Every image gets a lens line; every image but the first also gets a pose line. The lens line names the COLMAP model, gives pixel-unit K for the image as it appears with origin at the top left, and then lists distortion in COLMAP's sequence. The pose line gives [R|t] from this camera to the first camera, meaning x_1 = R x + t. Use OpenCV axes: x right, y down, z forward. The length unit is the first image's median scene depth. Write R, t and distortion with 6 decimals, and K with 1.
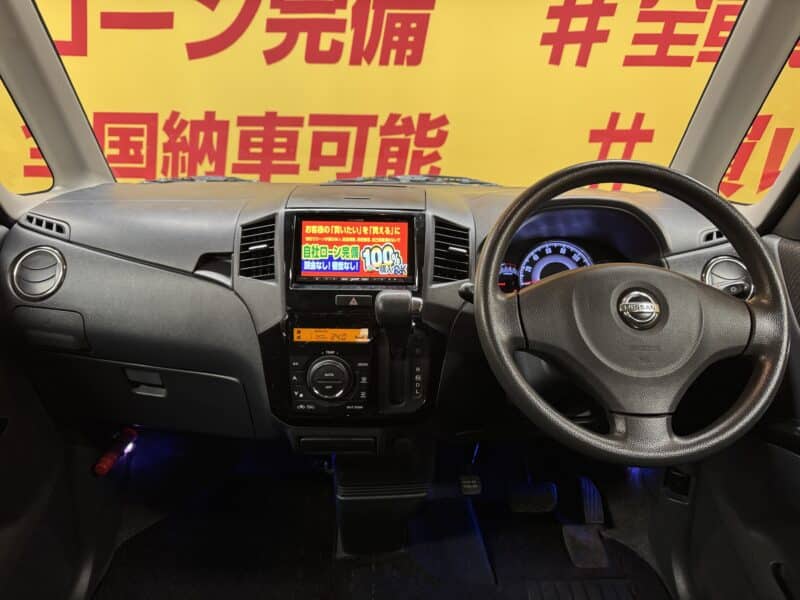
lens RADIAL K [[562.8, 0, 395.4], [0, 562.8, 320.0], [0, 0, 1]] dist [0.050123, -0.064277]
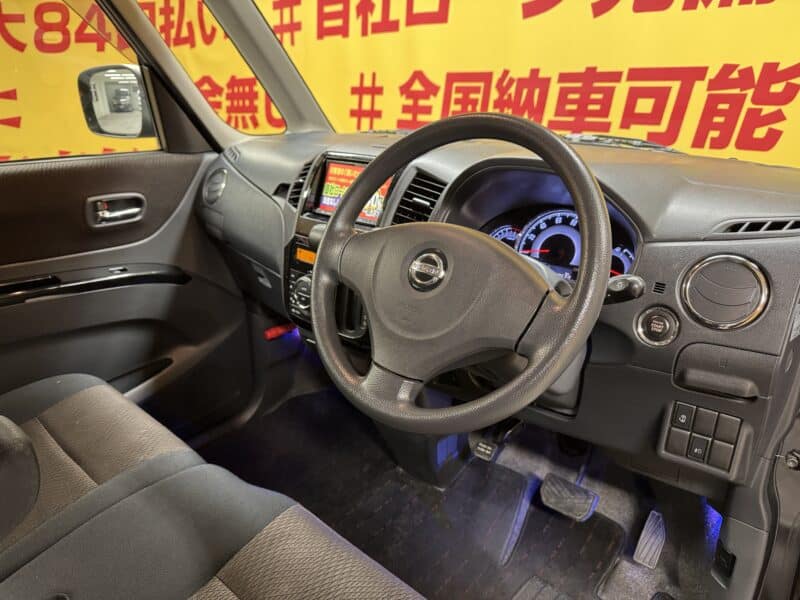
lens RADIAL K [[576.5, 0, 397.0], [0, 576.5, 301.9], [0, 0, 1]] dist [0.000769, 0.001005]
pose [[0.735252, 0.226421, -0.638856, 0.694855], [-0.204763, 0.972714, 0.109086, -0.044266], [0.646124, 0.050608, 0.761553, 0.148015]]
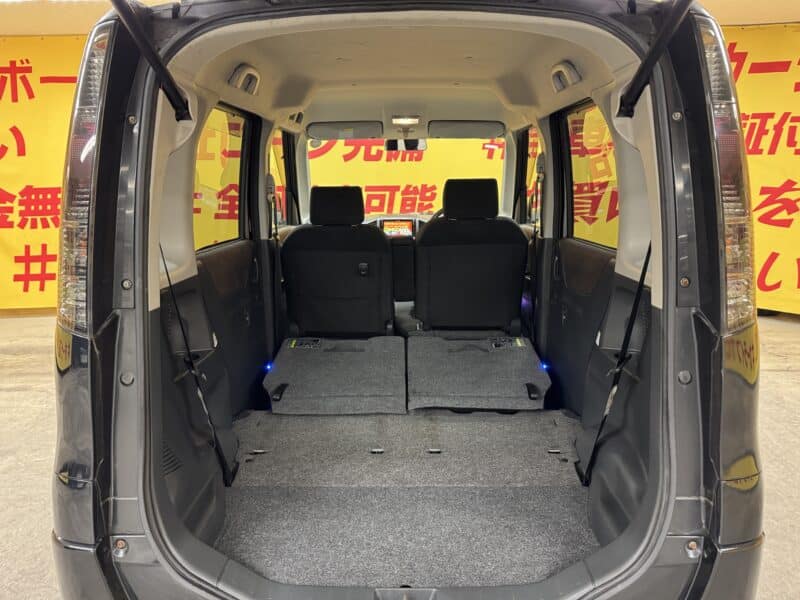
lens RADIAL K [[560.9, 0, 400.0], [0, 560.9, 300.0], [0, 0, 1]] dist [0.248343, -0.380901]
pose [[0.999642, -0.012641, -0.023591, 0.024471], [0.009713, 0.992681, -0.120375, 0.711372], [0.024940, 0.120103, 0.992448, -2.392090]]
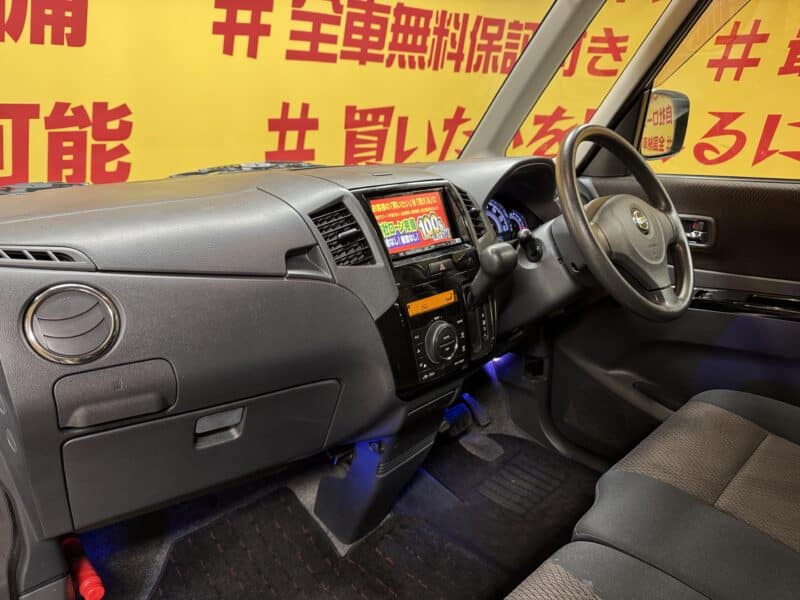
lens RADIAL K [[562.8, 0, 395.4], [0, 562.8, 320.0], [0, 0, 1]] dist [0.050123, -0.064277]
pose [[0.719254, -0.247271, 0.649254, -0.720272], [0.242320, 0.965119, 0.099124, -0.052533], [-0.651118, 0.086032, 0.754085, 0.211709]]
